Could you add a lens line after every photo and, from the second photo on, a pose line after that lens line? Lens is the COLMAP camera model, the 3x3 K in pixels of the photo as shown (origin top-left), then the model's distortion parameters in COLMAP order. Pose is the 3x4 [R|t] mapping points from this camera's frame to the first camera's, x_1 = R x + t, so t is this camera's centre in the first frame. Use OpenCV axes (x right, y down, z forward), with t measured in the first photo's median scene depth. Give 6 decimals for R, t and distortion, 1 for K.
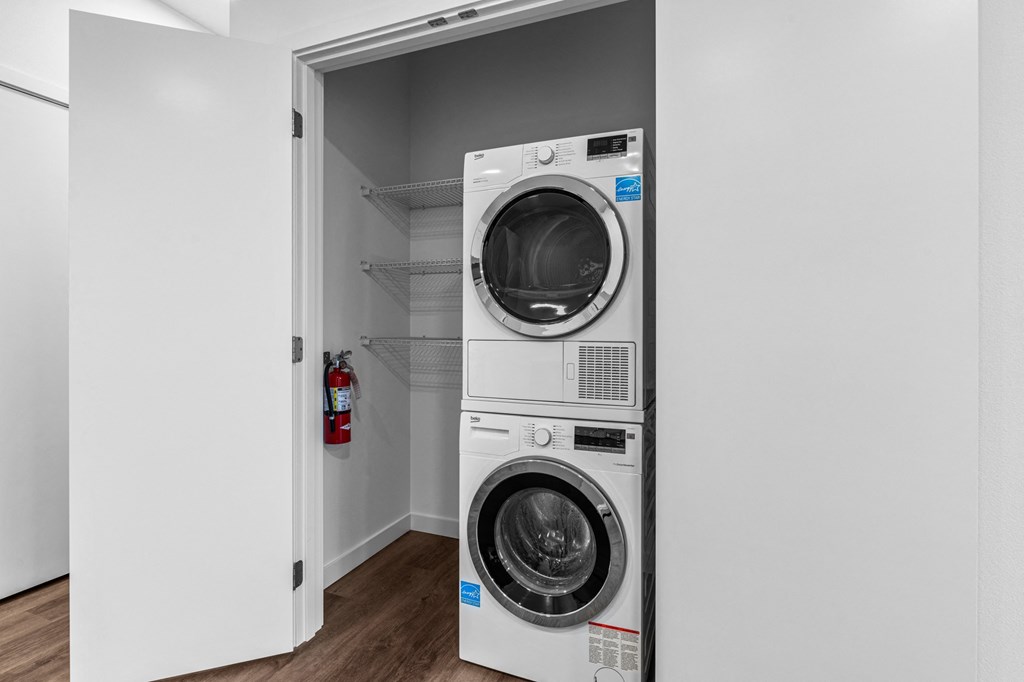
lens RADIAL K [[444.0, 0, 515.0], [0, 444.0, 321.7], [0, 0, 1]] dist [-0.000727, -0.000054]
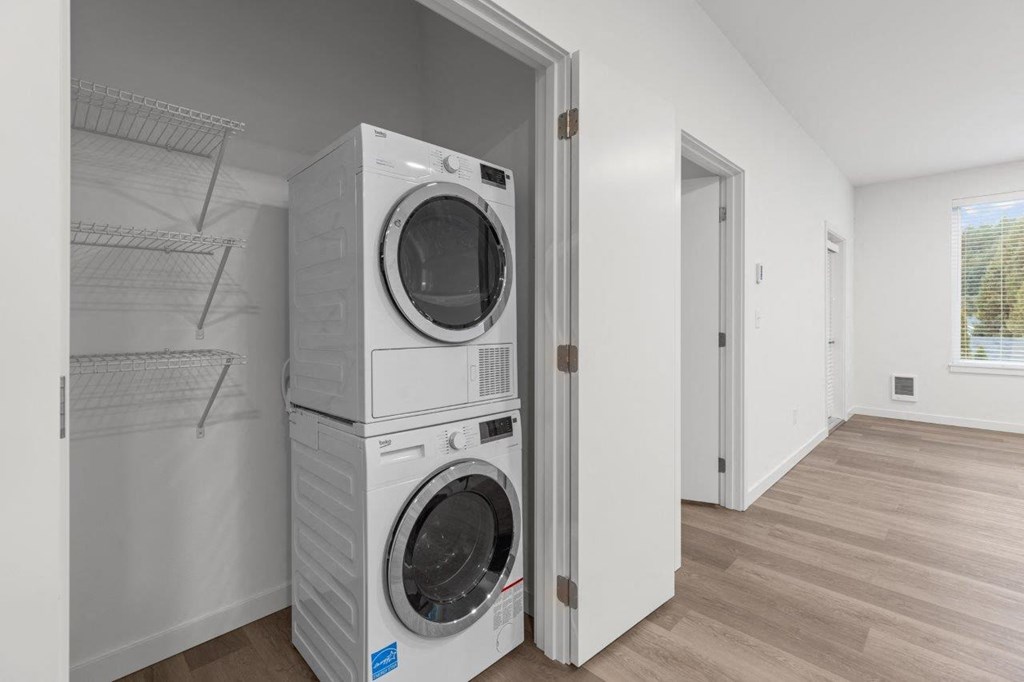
lens RADIAL K [[508.0, 0, 512.2], [0, 508.0, 318.7], [0, 0, 1]] dist [0.001095, 0.000204]
pose [[0.387632, 0.011394, 0.921744, -1.006427], [0.012382, 0.999769, -0.017565, 0.002964], [-0.921731, 0.018222, 0.387402, 0.449263]]
